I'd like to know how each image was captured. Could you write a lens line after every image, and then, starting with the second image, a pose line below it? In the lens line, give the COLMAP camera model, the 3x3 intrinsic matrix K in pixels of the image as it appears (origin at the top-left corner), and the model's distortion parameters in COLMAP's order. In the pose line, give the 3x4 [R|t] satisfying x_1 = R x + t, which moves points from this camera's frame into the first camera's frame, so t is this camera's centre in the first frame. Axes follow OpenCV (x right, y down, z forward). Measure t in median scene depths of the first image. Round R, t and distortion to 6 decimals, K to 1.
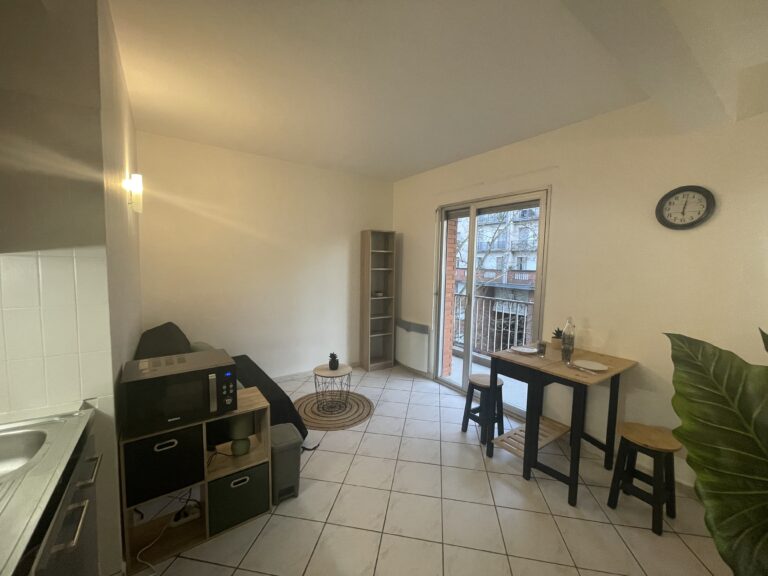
lens RADIAL K [[310.6, 0, 384.0], [0, 310.6, 288.0], [0, 0, 1]] dist [0.000771, 0.000281]
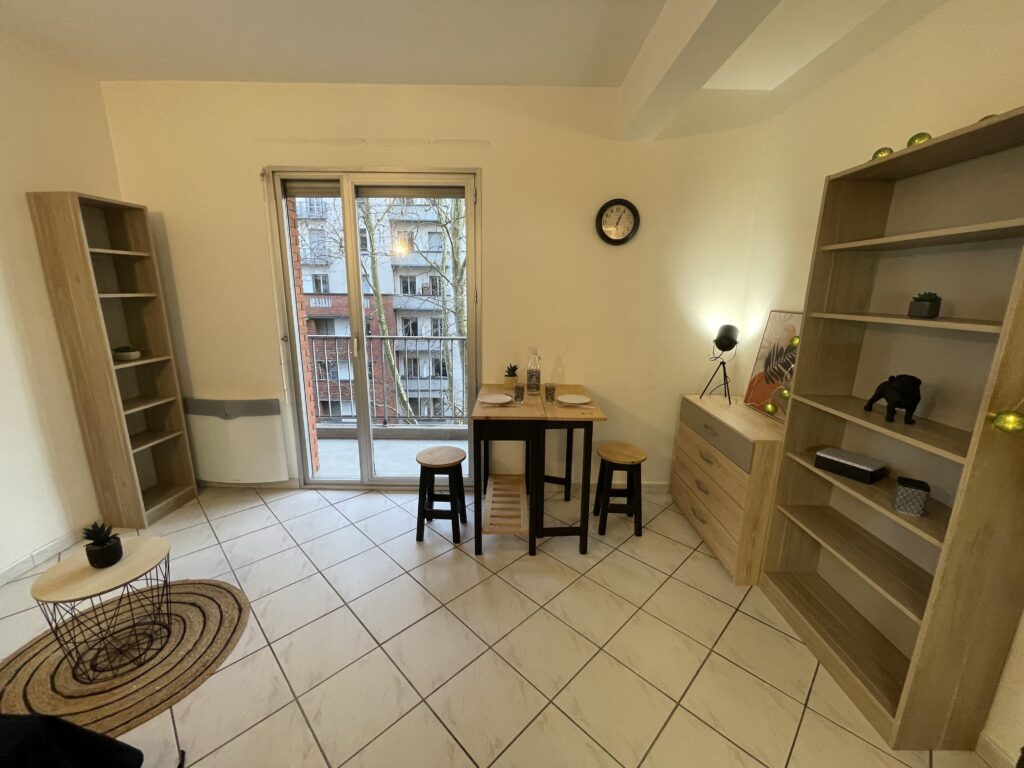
lens RADIAL K [[414.1, 0, 512.0], [0, 414.1, 384.0], [0, 0, 1]] dist [0.000771, 0.000281]
pose [[0.582838, -0.195561, 0.788705, -0.209790], [0.068397, 0.978971, 0.192194, -0.018211], [-0.809705, -0.058073, 0.583957, 0.275359]]
